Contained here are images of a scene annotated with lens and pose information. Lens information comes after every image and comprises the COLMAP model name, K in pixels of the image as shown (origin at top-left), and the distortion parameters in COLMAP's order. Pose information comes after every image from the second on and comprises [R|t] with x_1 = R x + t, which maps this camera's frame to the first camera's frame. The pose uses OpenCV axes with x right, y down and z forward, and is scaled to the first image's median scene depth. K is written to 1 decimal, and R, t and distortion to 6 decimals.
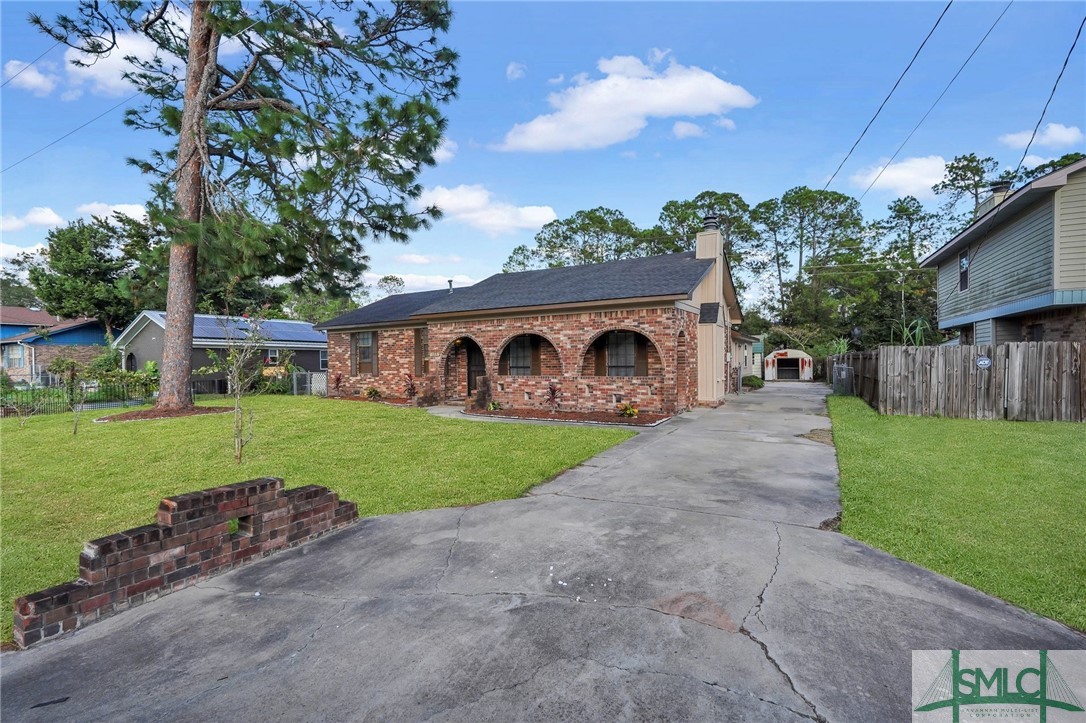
lens RADIAL K [[496.3, 0, 535.9], [0, 496.3, 368.0], [0, 0, 1]] dist [-0.023284, 0.000581]
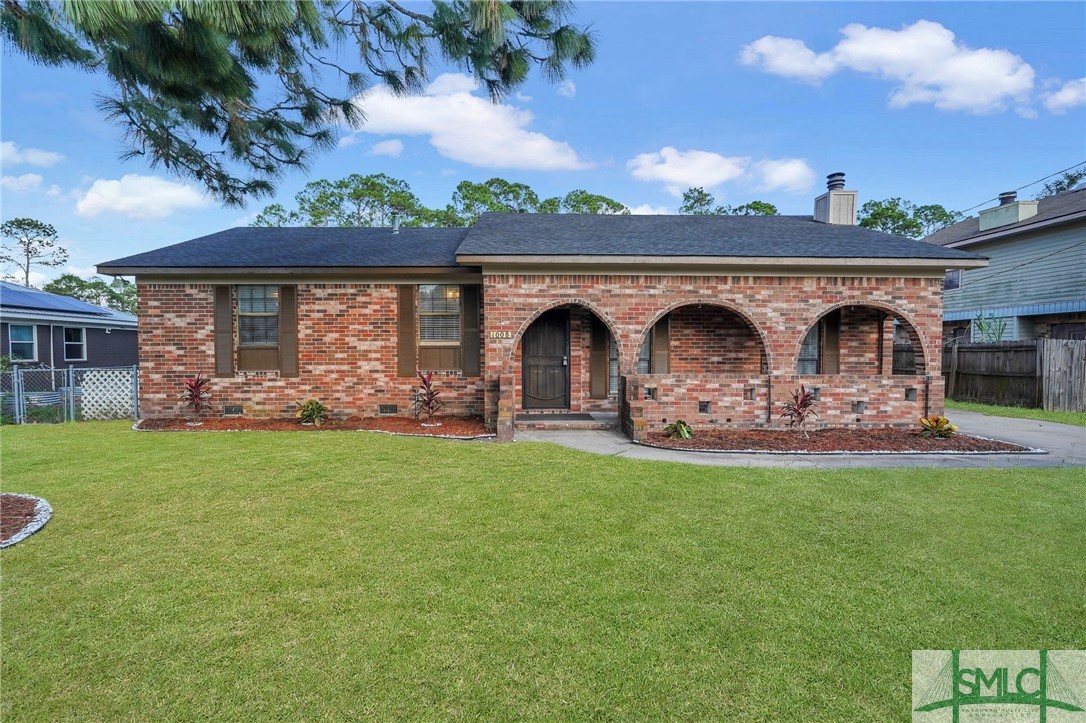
lens RADIAL K [[496.3, 0, 545.9], [0, 496.3, 365.0], [0, 0, 1]] dist [-0.023284, 0.000581]
pose [[0.845891, -0.002940, 0.533348, -0.473715], [-0.004130, 0.999919, 0.012062, -0.002101], [-0.533340, -0.012406, 0.845810, 0.569097]]
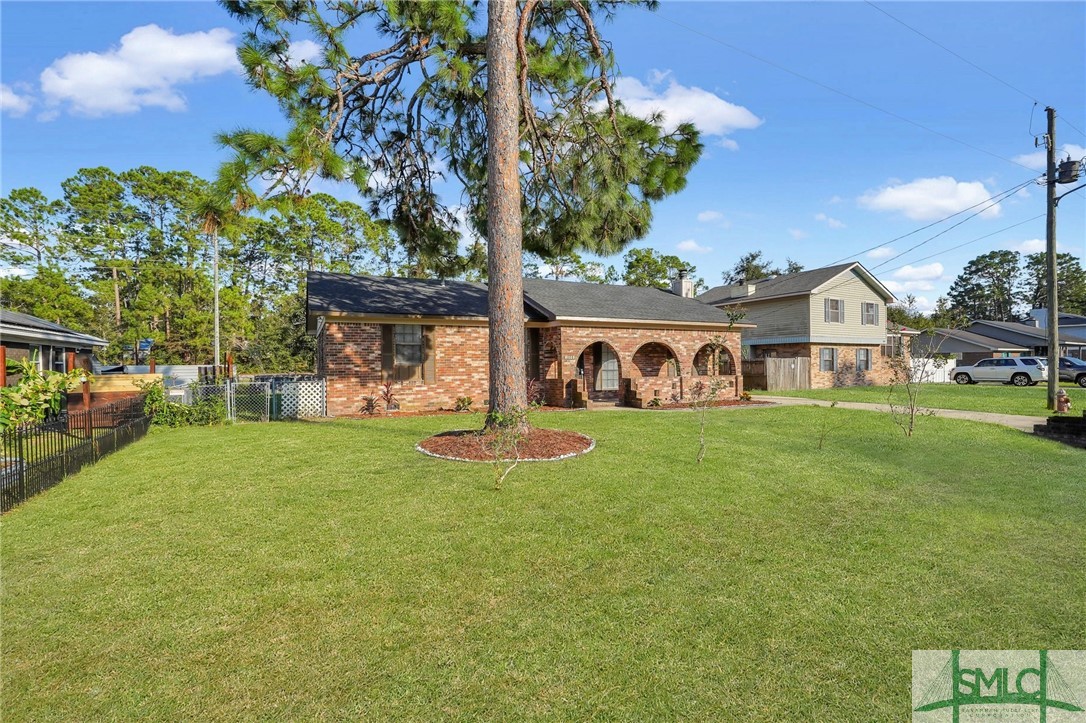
lens RADIAL K [[496.3, 0, 540.9], [0, 496.3, 364.2], [0, 0, 1]] dist [-0.023284, 0.000581]
pose [[0.538340, 0.005891, 0.842707, -1.132951], [0.011086, 0.999840, -0.014072, -0.000924], [-0.842655, 0.016918, 0.538189, 0.557344]]
